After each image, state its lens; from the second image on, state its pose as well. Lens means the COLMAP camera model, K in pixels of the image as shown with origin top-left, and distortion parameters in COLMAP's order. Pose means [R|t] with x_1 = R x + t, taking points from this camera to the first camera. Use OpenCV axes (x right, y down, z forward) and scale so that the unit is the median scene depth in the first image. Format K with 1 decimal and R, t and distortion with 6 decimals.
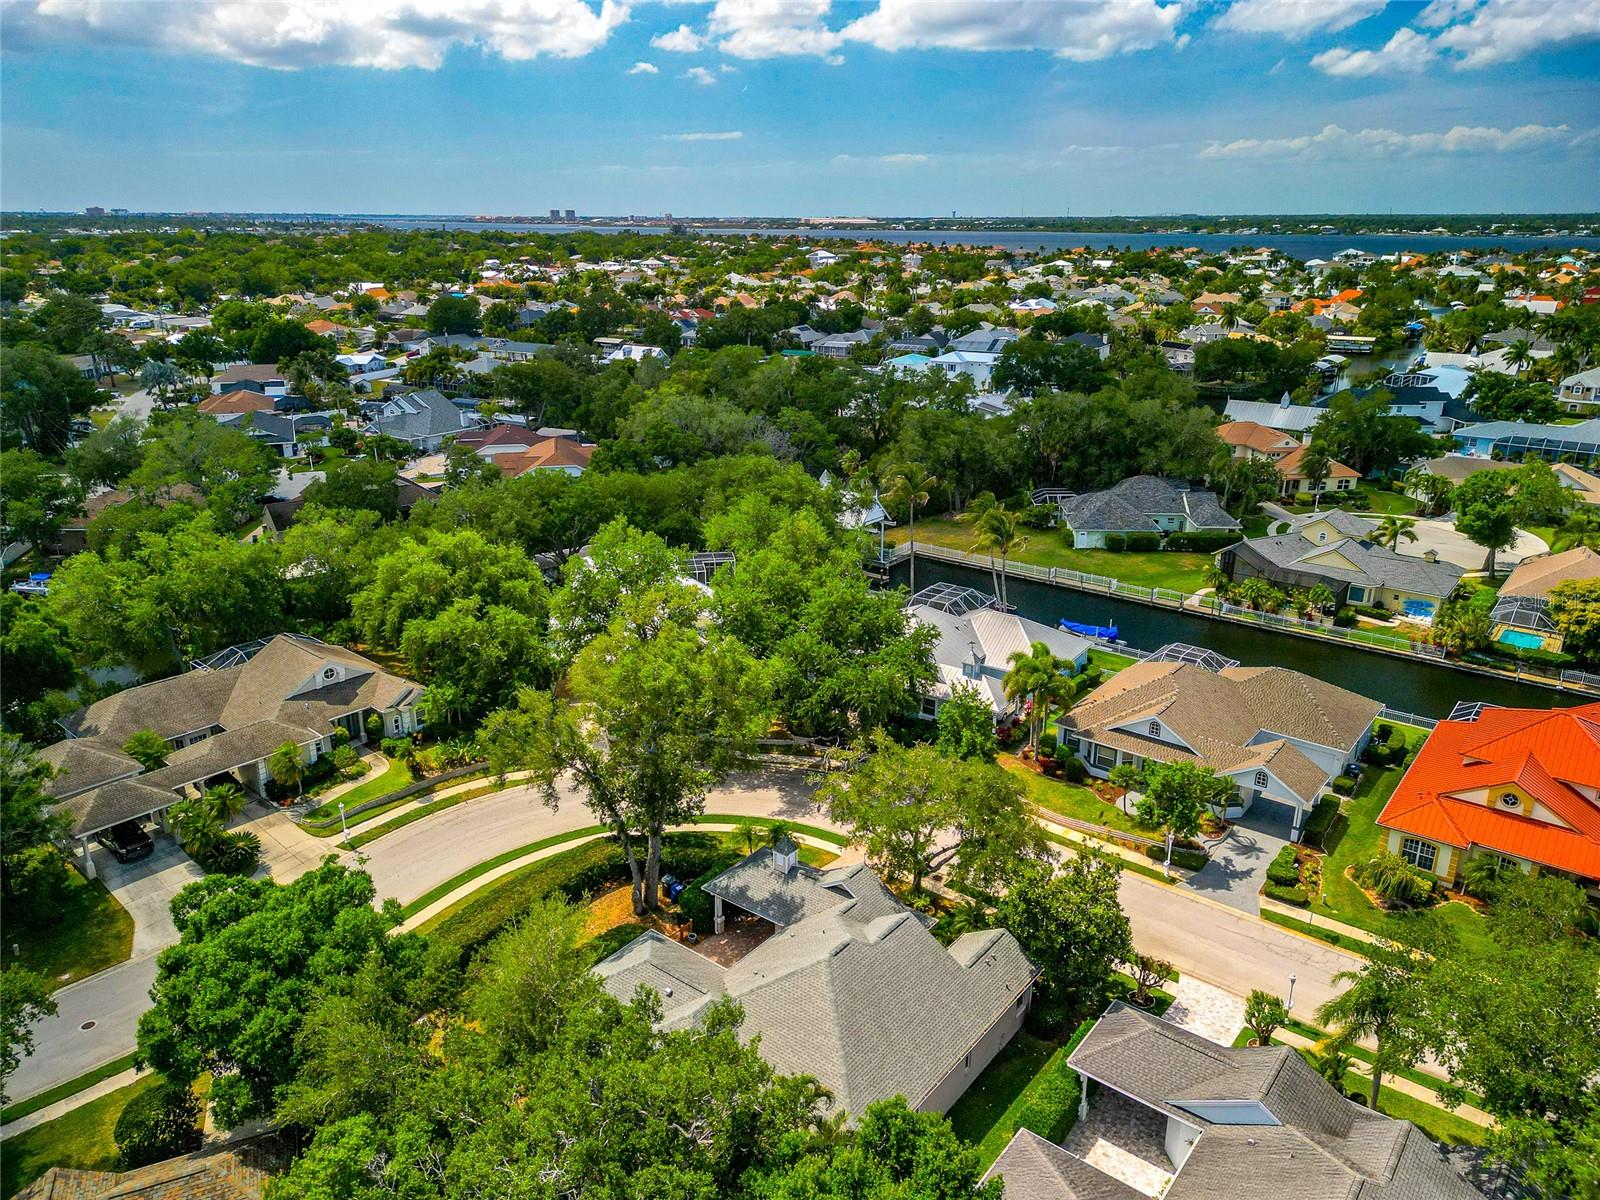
lens RADIAL K [[1117.6, 0, 800.0], [0, 1117.6, 600.0], [0, 0, 1]] dist [0.076074, -0.074589]
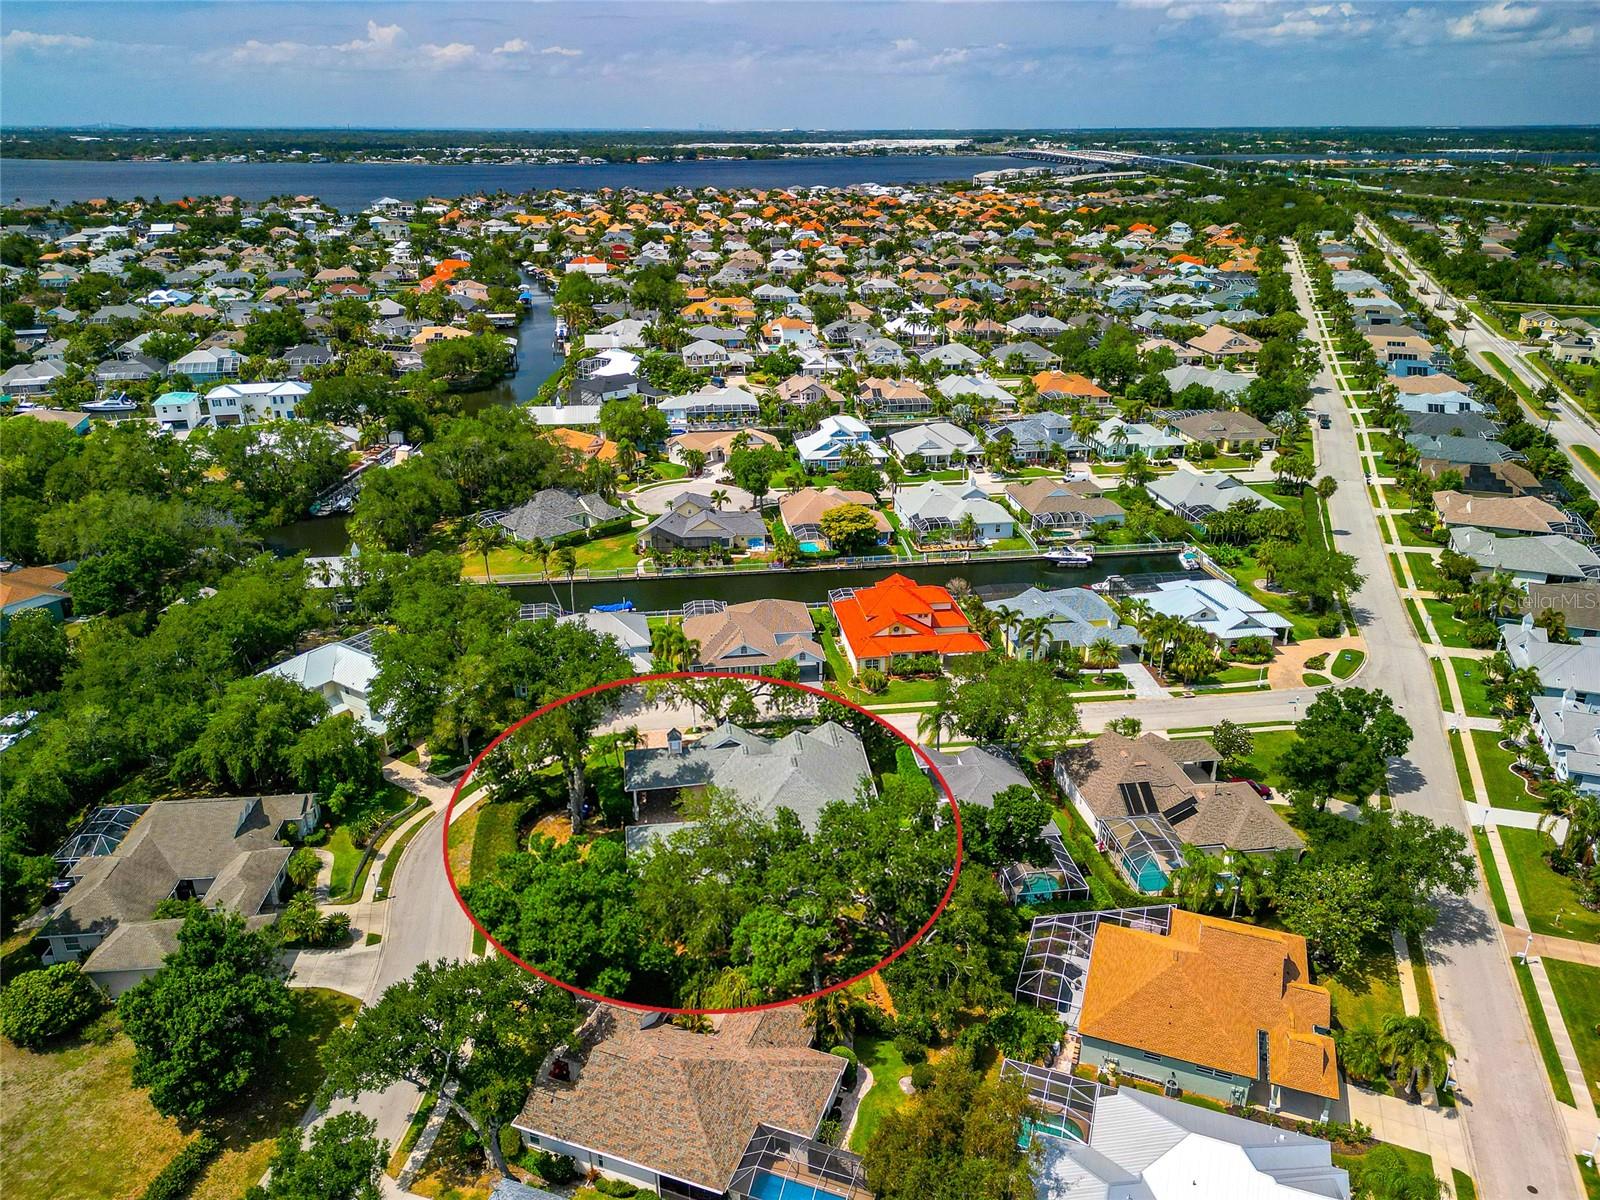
lens RADIAL K [[1125.8, 0, 795.8], [0, 1125.8, 601.3], [0, 0, 1]] dist [0.070814, -0.079290]
pose [[0.691107, -0.280399, 0.666143, -0.592899], [0.234826, 0.958786, 0.159955, -0.169470], [-0.683540, 0.045882, 0.728469, -0.298152]]
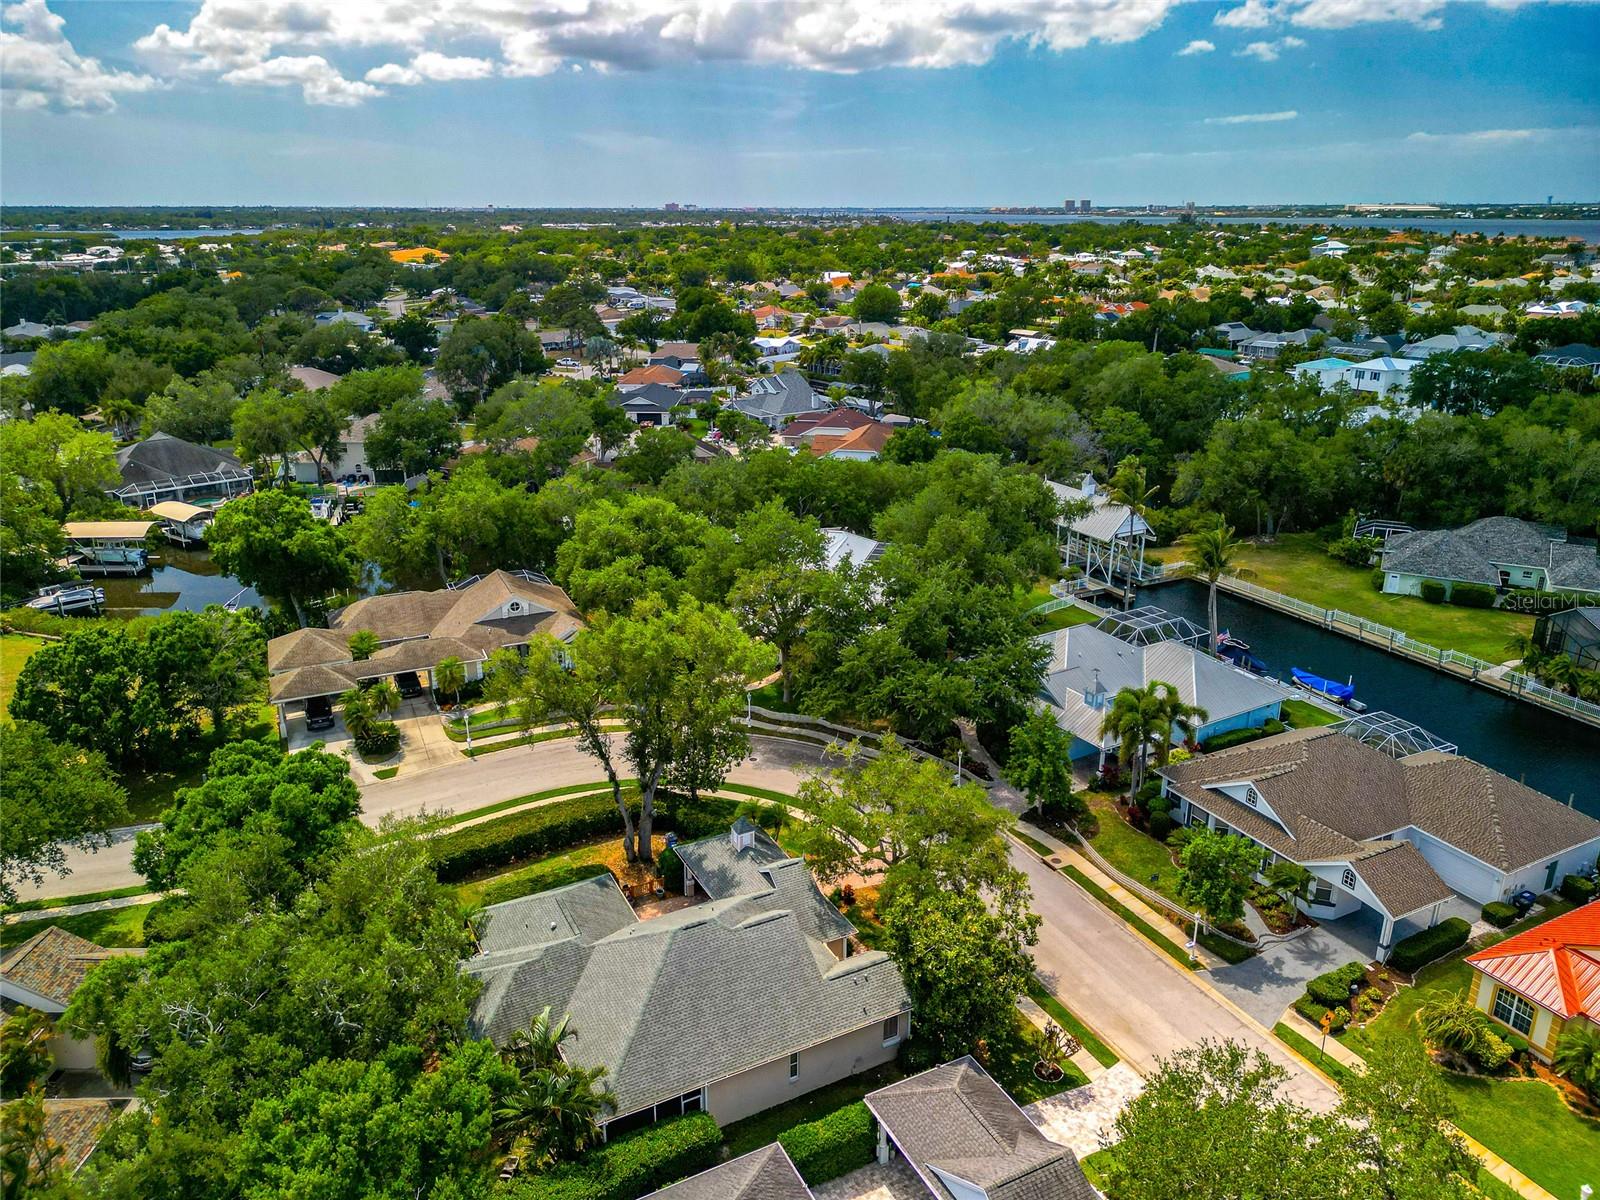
lens RADIAL K [[1125.8, 0, 795.8], [0, 1125.8, 601.3], [0, 0, 1]] dist [0.070814, -0.079290]
pose [[0.909627, 0.133536, -0.393378, 0.222921], [-0.131038, 0.990817, 0.033337, -0.012252], [0.394217, 0.021223, 0.918772, 0.040546]]
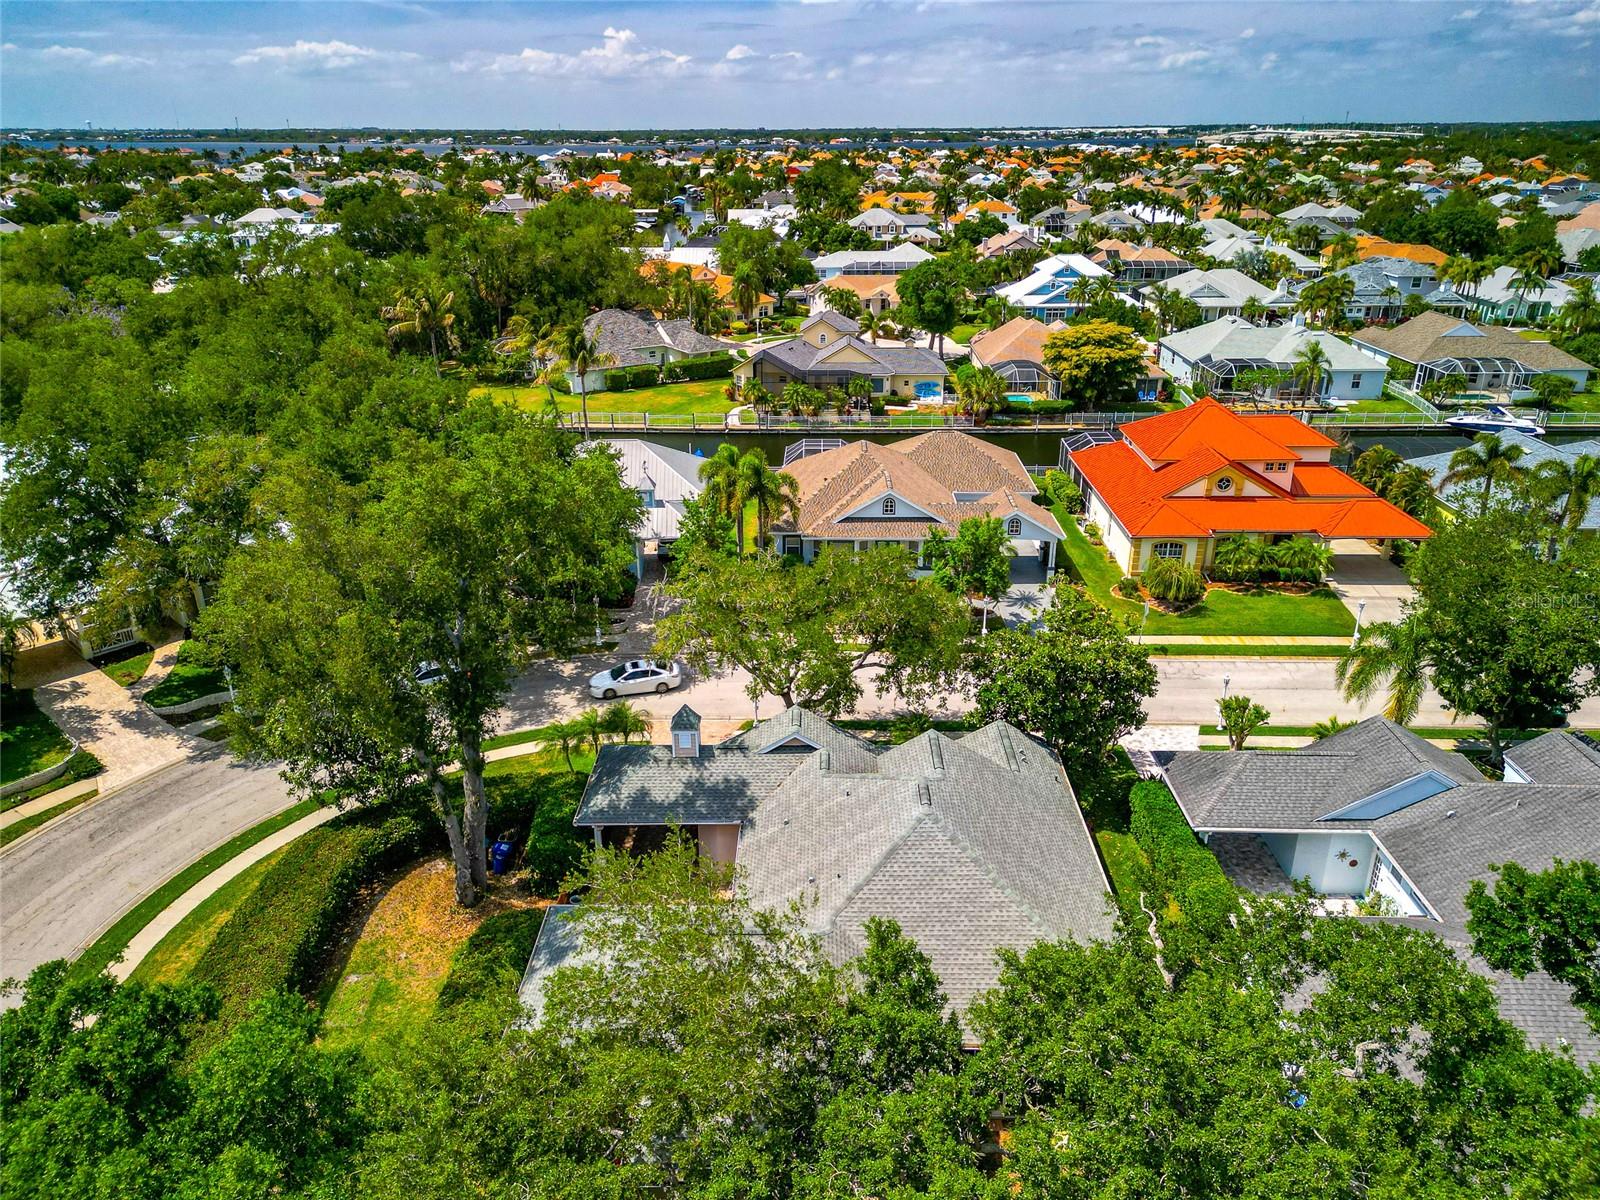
lens RADIAL K [[1125.8, 0, 795.8], [0, 1125.8, 601.3], [0, 0, 1]] dist [0.070814, -0.079290]
pose [[0.797461, -0.234739, 0.555836, -0.177326], [0.198651, 0.972003, 0.125488, 0.042579], [-0.569731, 0.010346, 0.821766, 0.218652]]
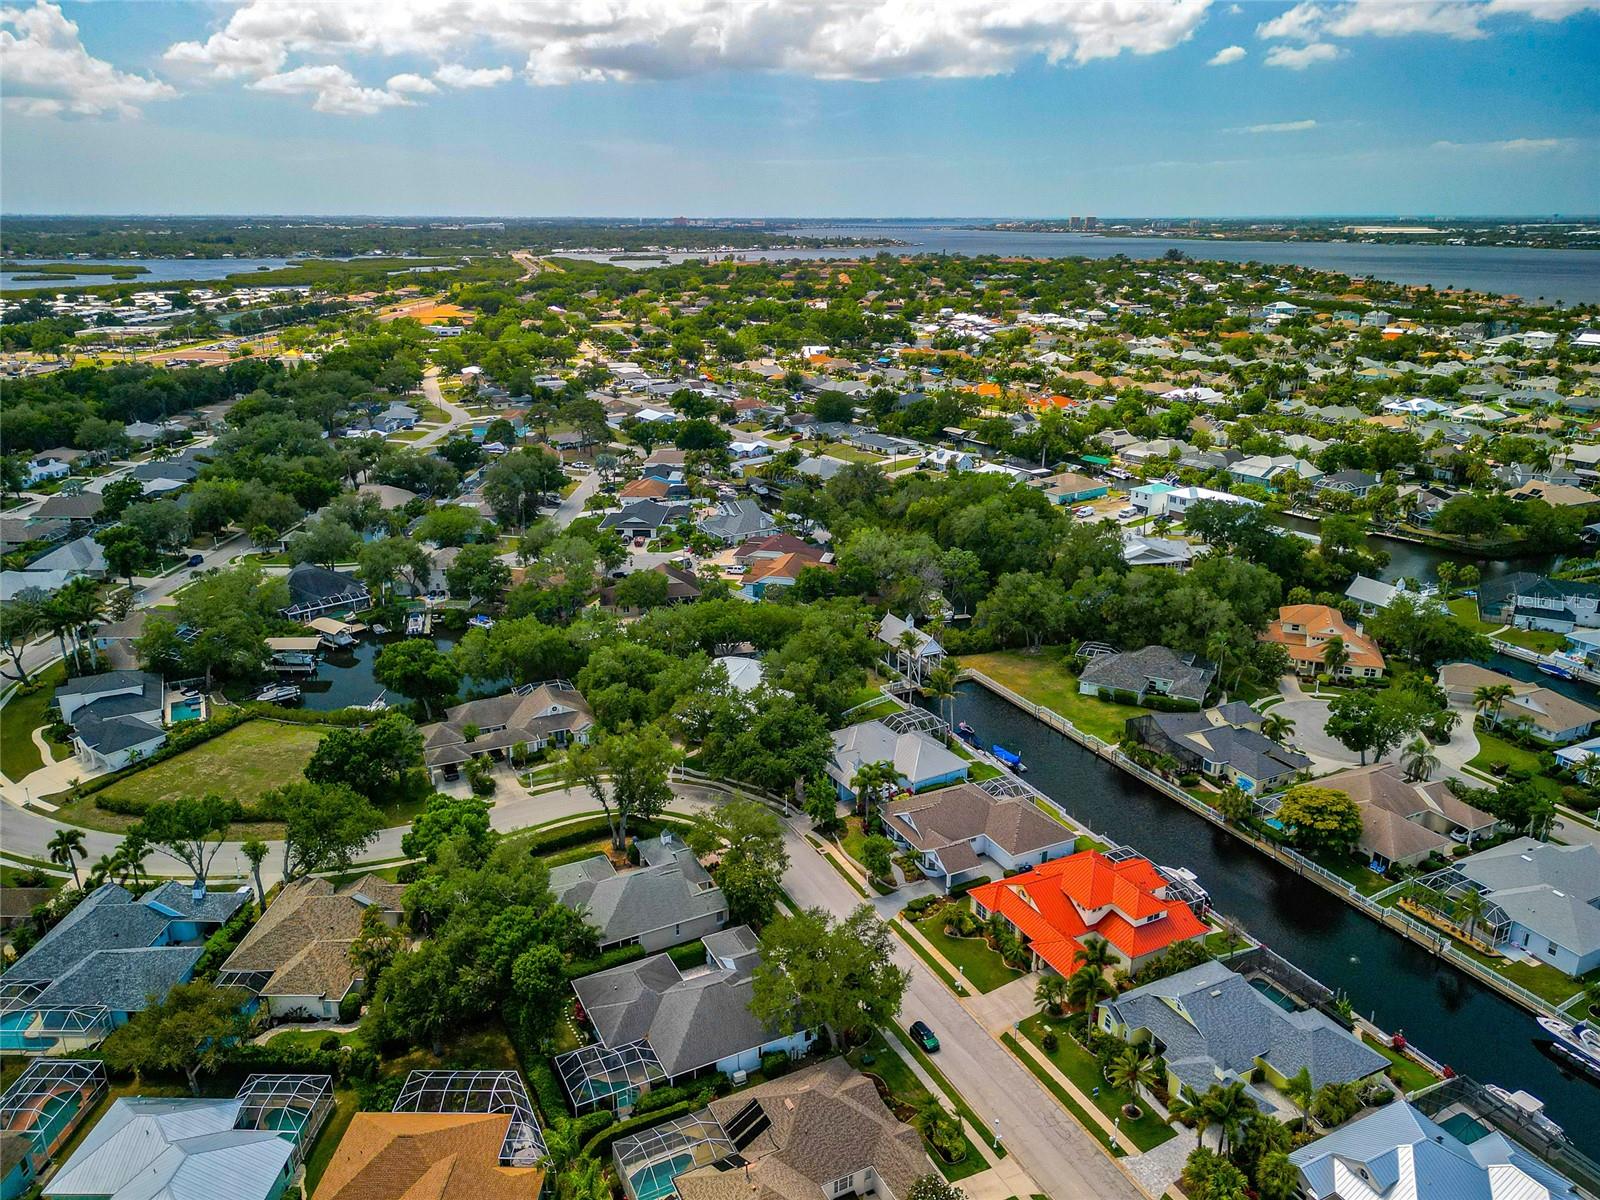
lens RADIAL K [[1125.8, 0, 795.8], [0, 1125.8, 601.3], [0, 0, 1]] dist [0.070814, -0.079290]
pose [[0.906610, 0.134768, -0.399870, 0.581007], [-0.136181, 0.990368, 0.025024, -0.180064], [0.399391, 0.031768, 0.916230, -0.532749]]
